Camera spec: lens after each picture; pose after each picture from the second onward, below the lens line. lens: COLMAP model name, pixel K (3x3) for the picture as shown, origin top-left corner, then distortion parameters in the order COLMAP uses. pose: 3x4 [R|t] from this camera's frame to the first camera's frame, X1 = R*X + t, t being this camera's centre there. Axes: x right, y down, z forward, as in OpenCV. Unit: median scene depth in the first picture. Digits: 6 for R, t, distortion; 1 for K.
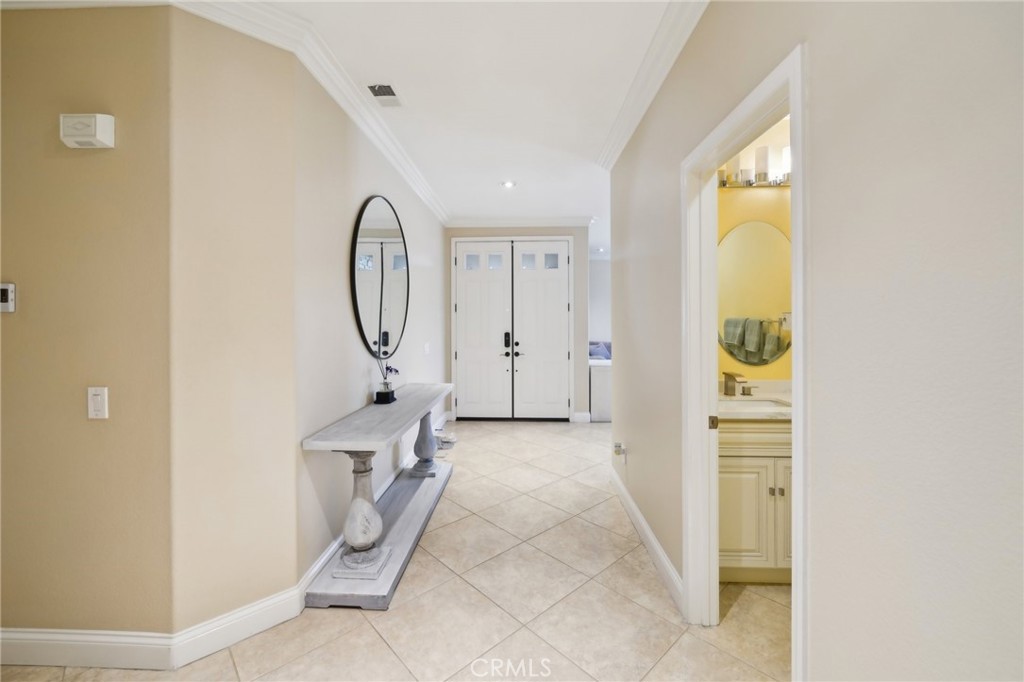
lens RADIAL K [[412.1, 0, 507.7], [0, 412.1, 336.2], [0, 0, 1]] dist [0.003331, 0.000481]
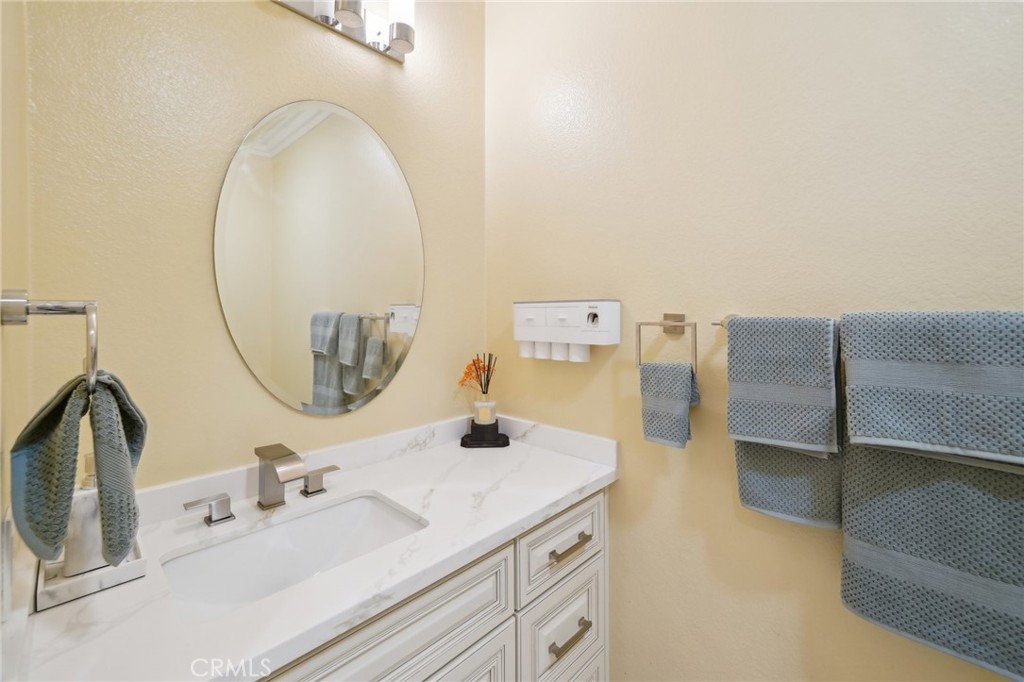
lens RADIAL K [[412.1, 0, 508.5], [0, 412.1, 337.2], [0, 0, 1]] dist [0.003331, 0.000481]
pose [[0.644236, -0.005309, 0.764808, 0.284324], [0.003388, 0.999986, 0.004088, -0.008036], [-0.764819, -0.000043, 0.644245, 0.430138]]
